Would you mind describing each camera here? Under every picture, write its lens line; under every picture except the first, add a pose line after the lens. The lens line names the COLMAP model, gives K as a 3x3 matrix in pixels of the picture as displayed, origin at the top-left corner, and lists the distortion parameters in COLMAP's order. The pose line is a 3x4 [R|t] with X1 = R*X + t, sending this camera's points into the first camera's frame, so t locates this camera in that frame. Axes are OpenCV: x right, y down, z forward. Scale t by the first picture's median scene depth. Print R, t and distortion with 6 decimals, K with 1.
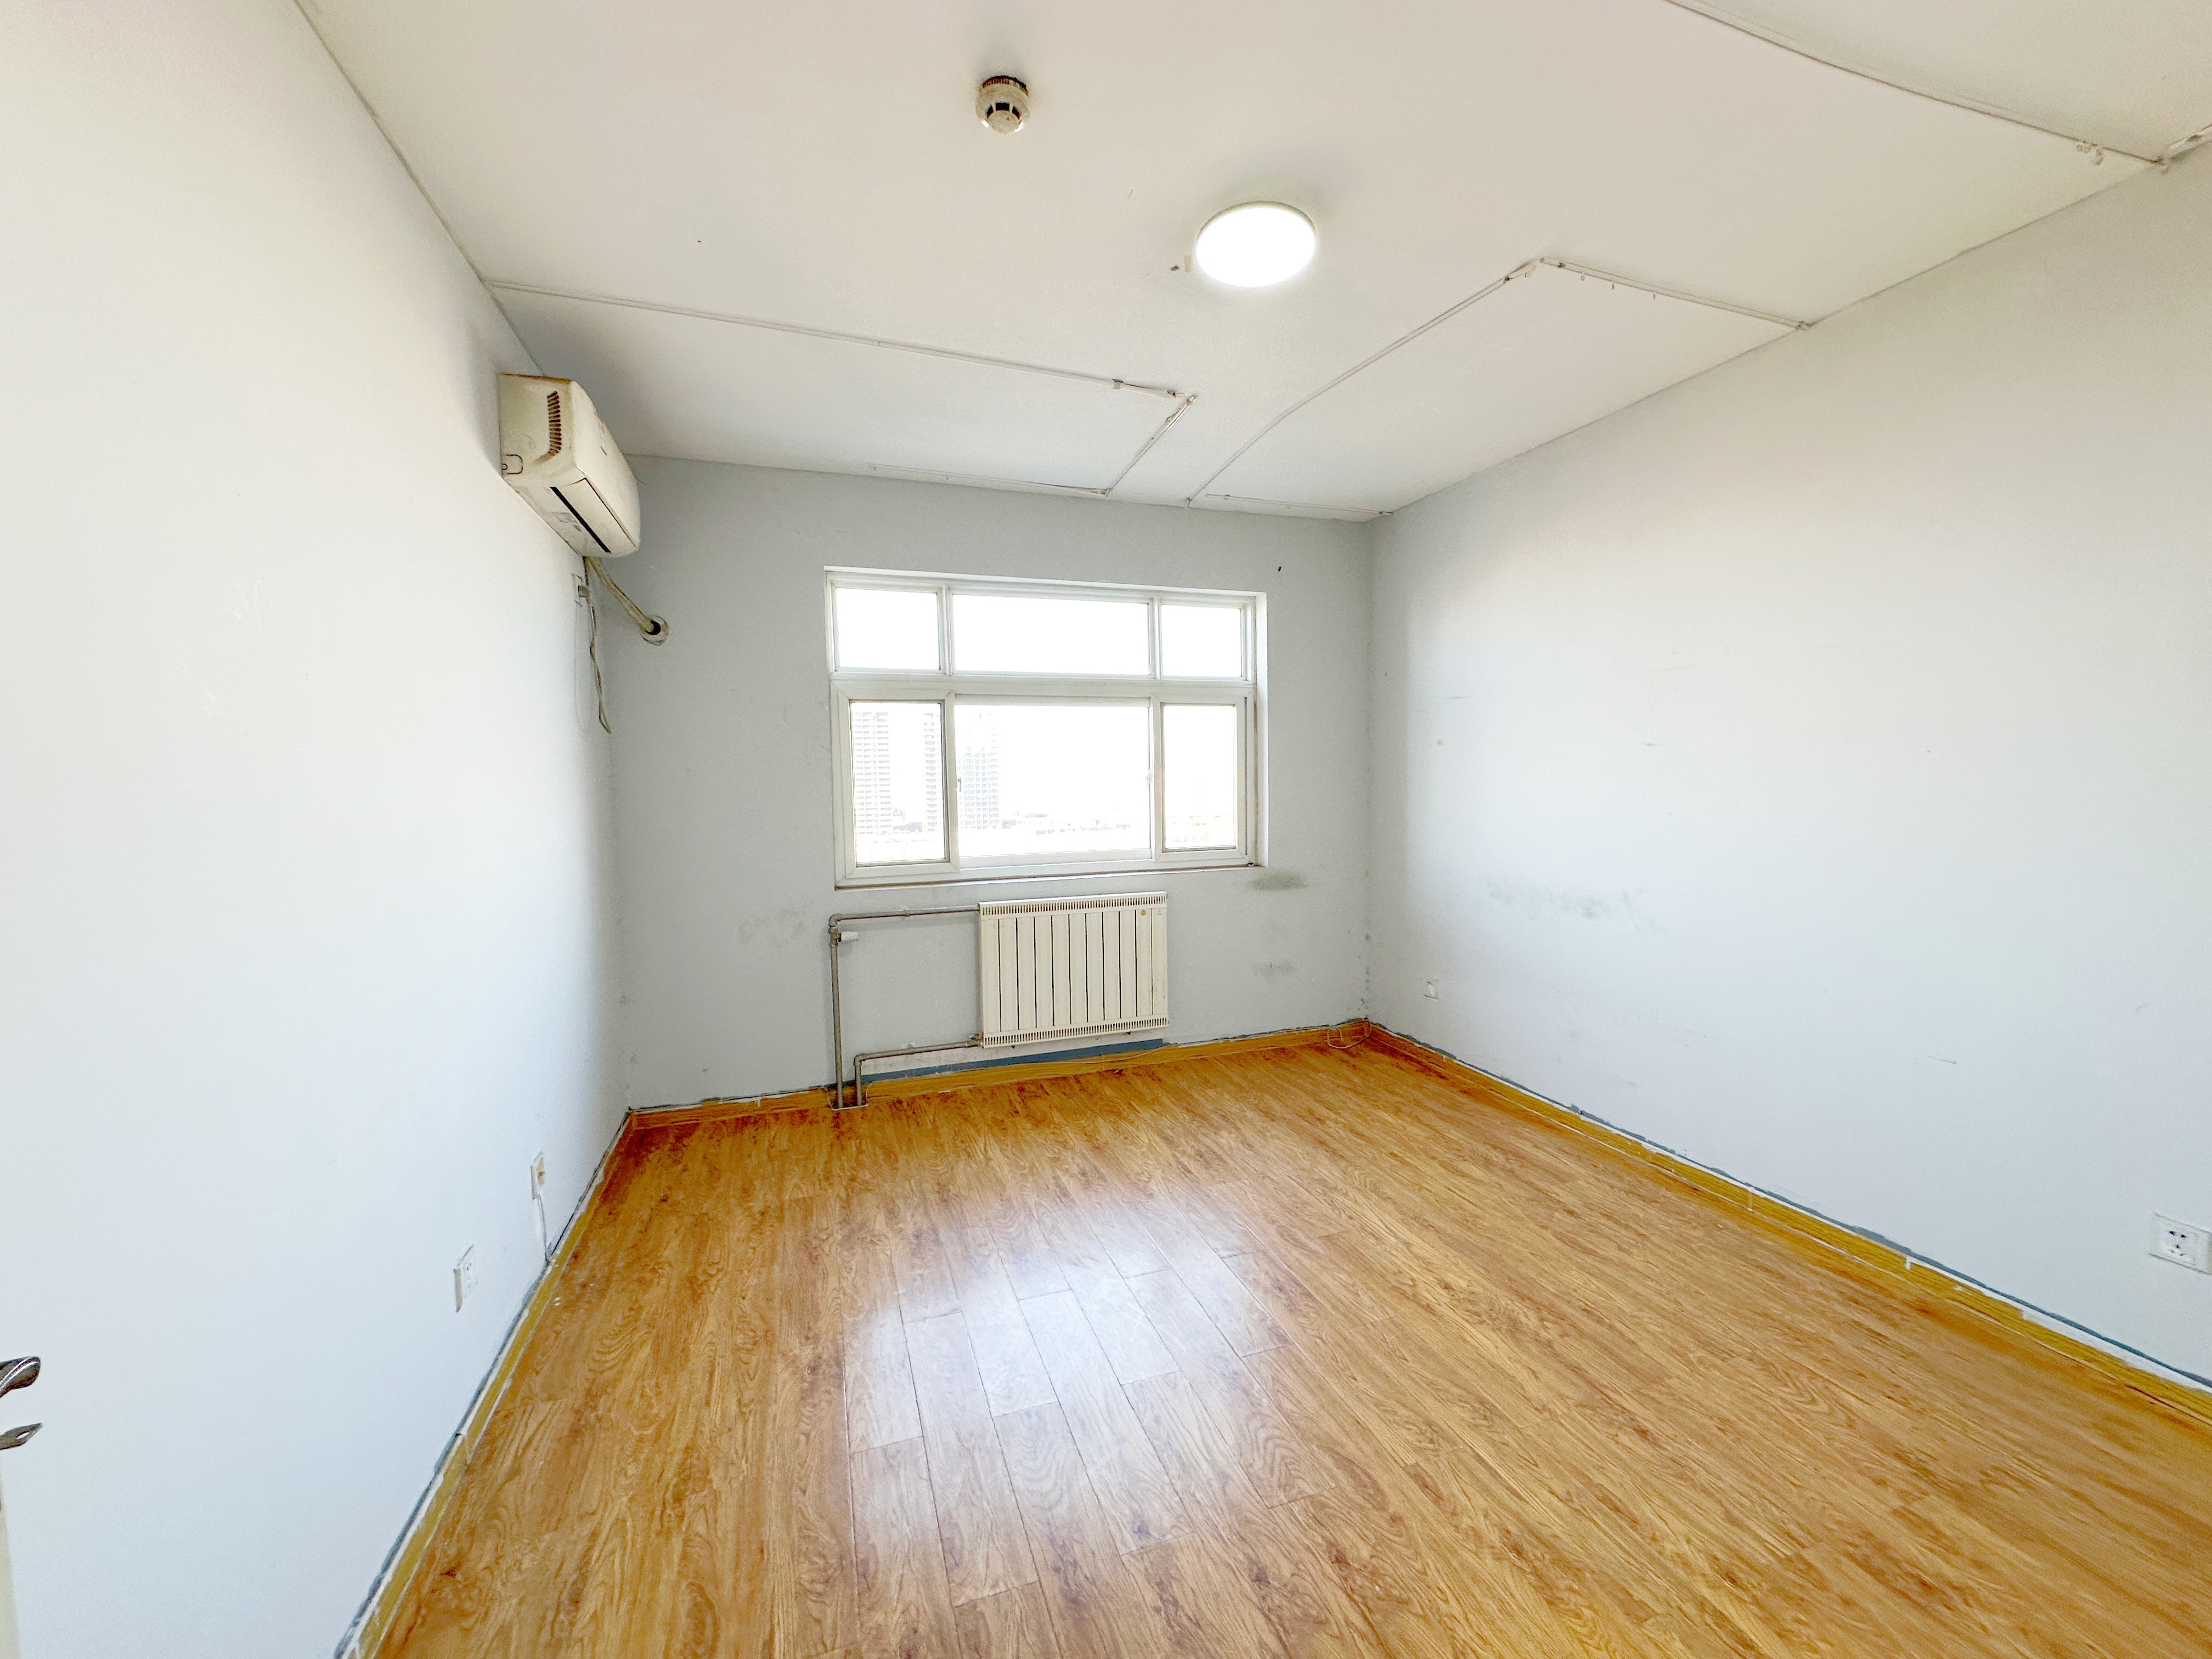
lens RADIAL K [[885.8, 0, 1109.1], [0, 885.8, 828.1], [0, 0, 1]] dist [0.001186, 0.000151]
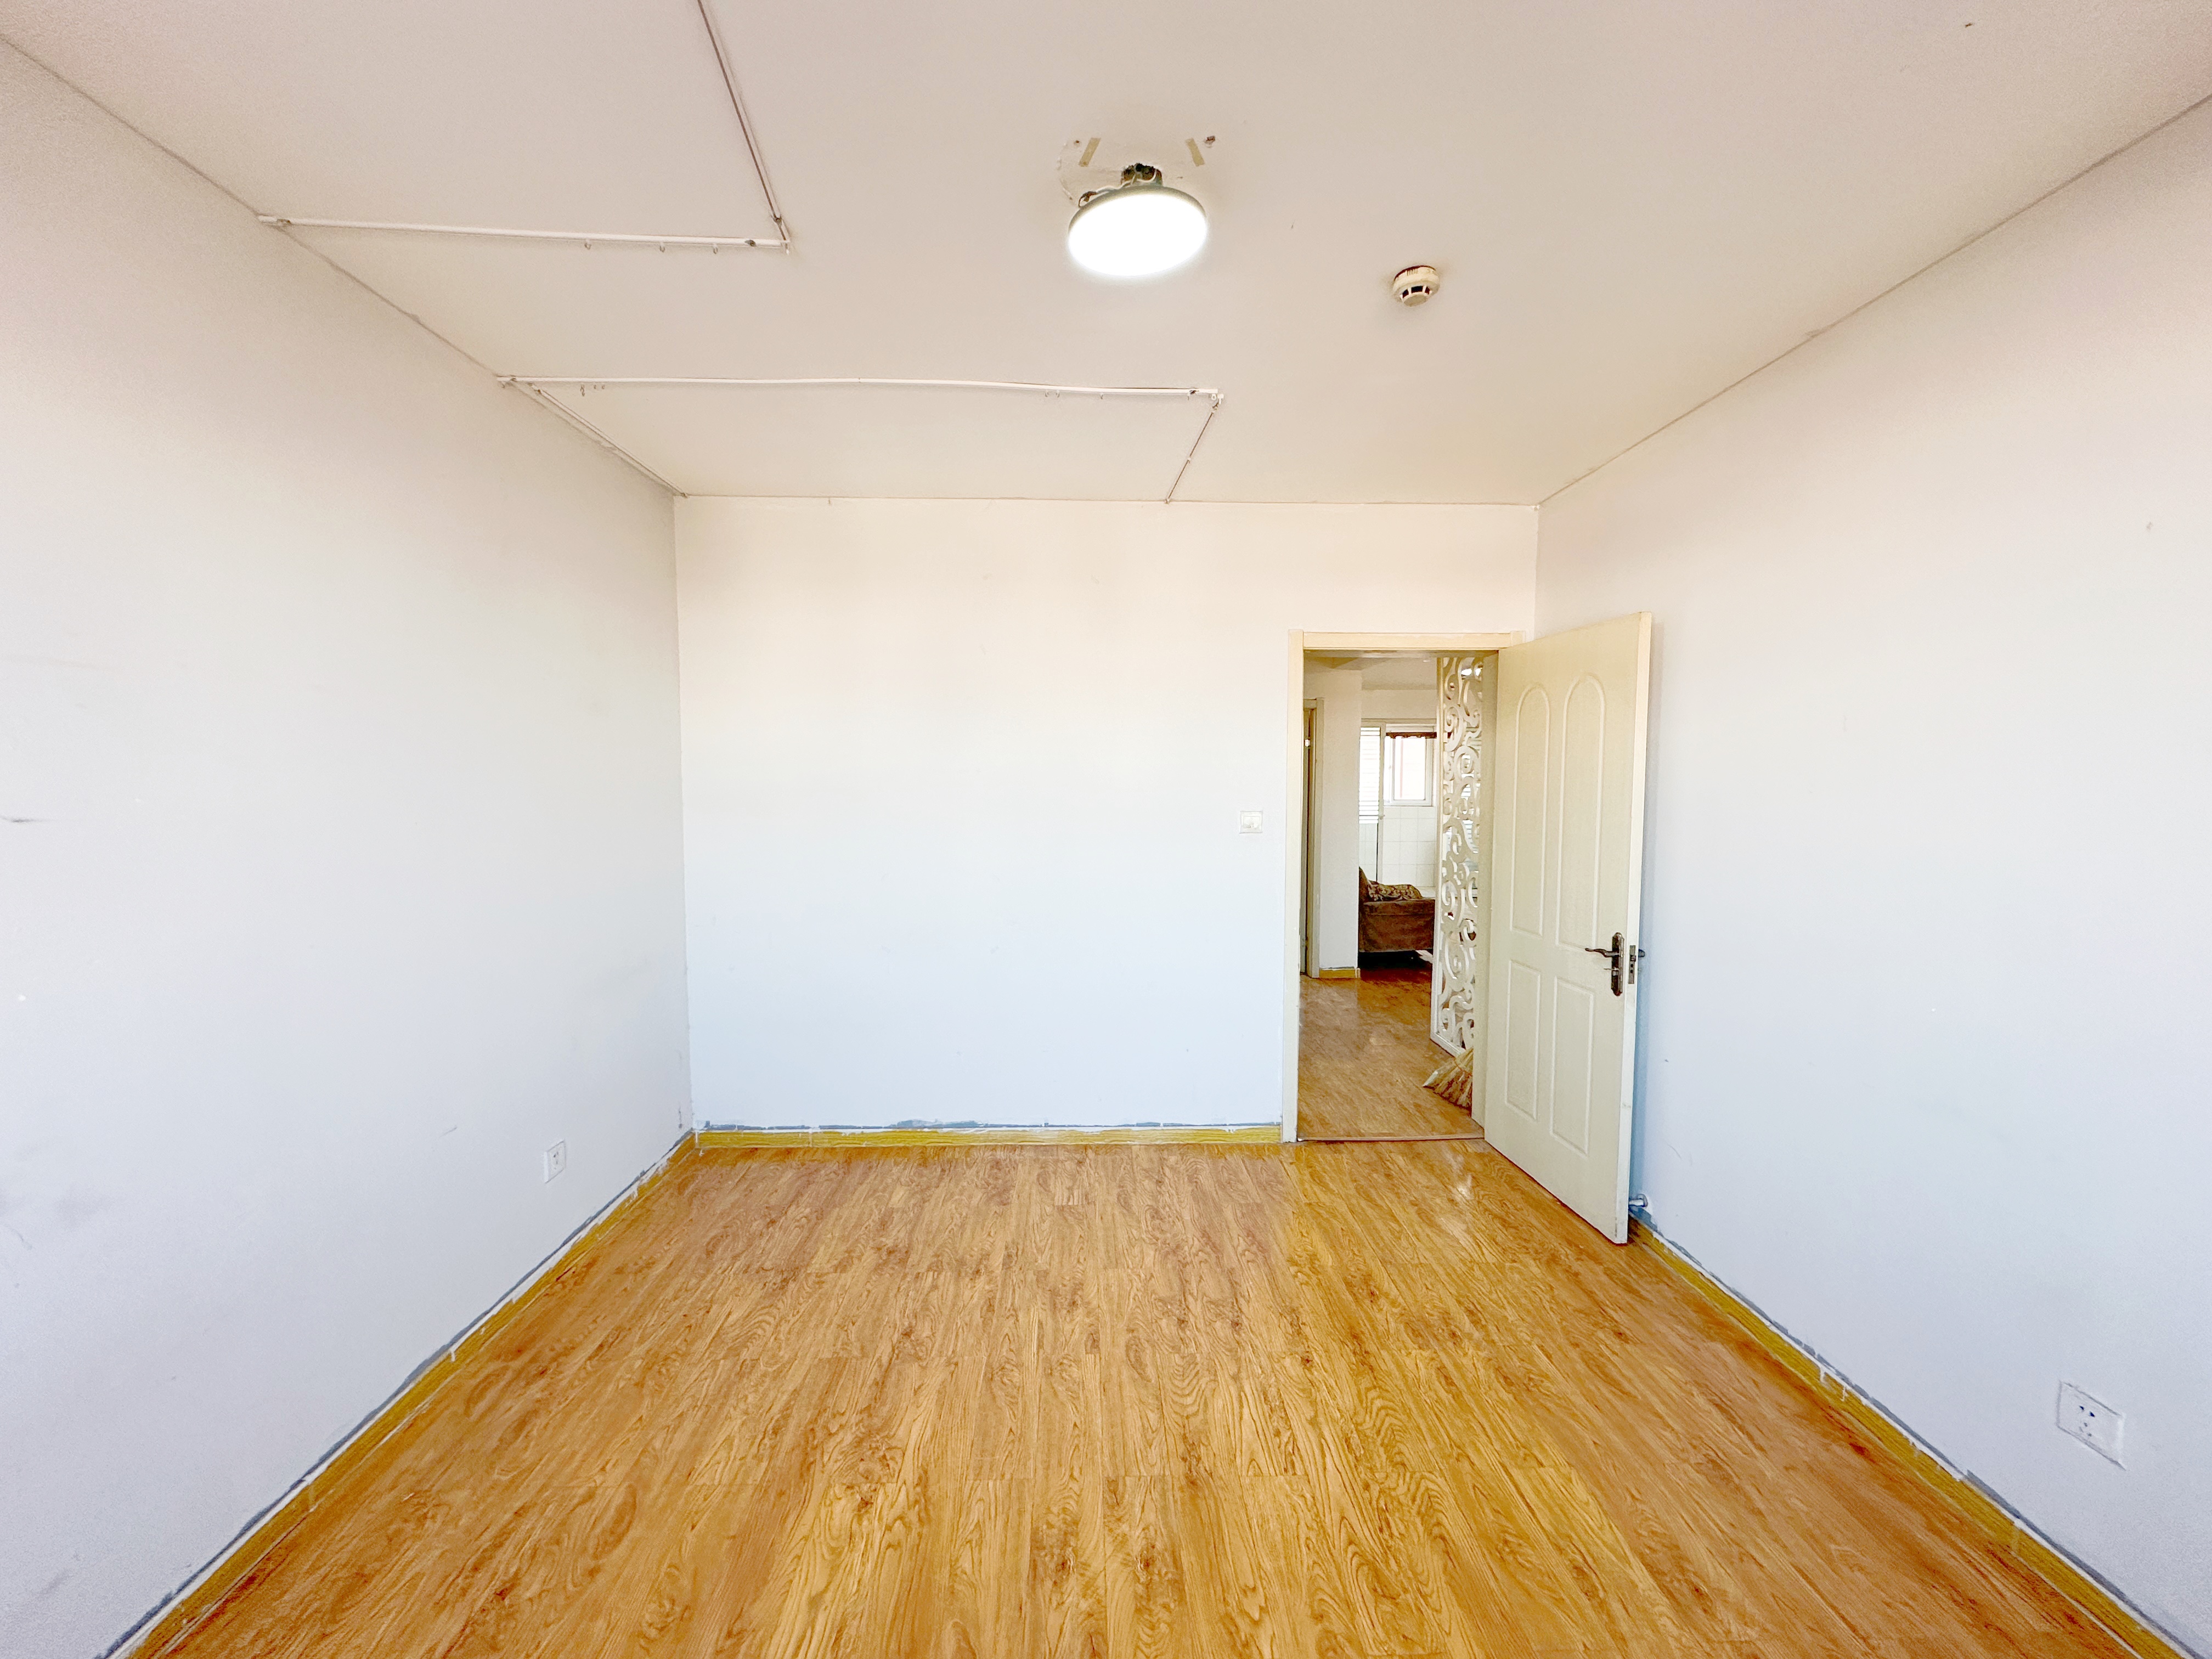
lens RADIAL K [[885.8, 0, 1109.9], [0, 885.8, 830.8], [0, 0, 1]] dist [0.001186, 0.000151]
pose [[-0.956260, -0.003877, 0.292492, -0.063650], [0.030764, 0.993034, 0.113741, -0.191428], [-0.290896, 0.117764, -0.949480, 1.994767]]
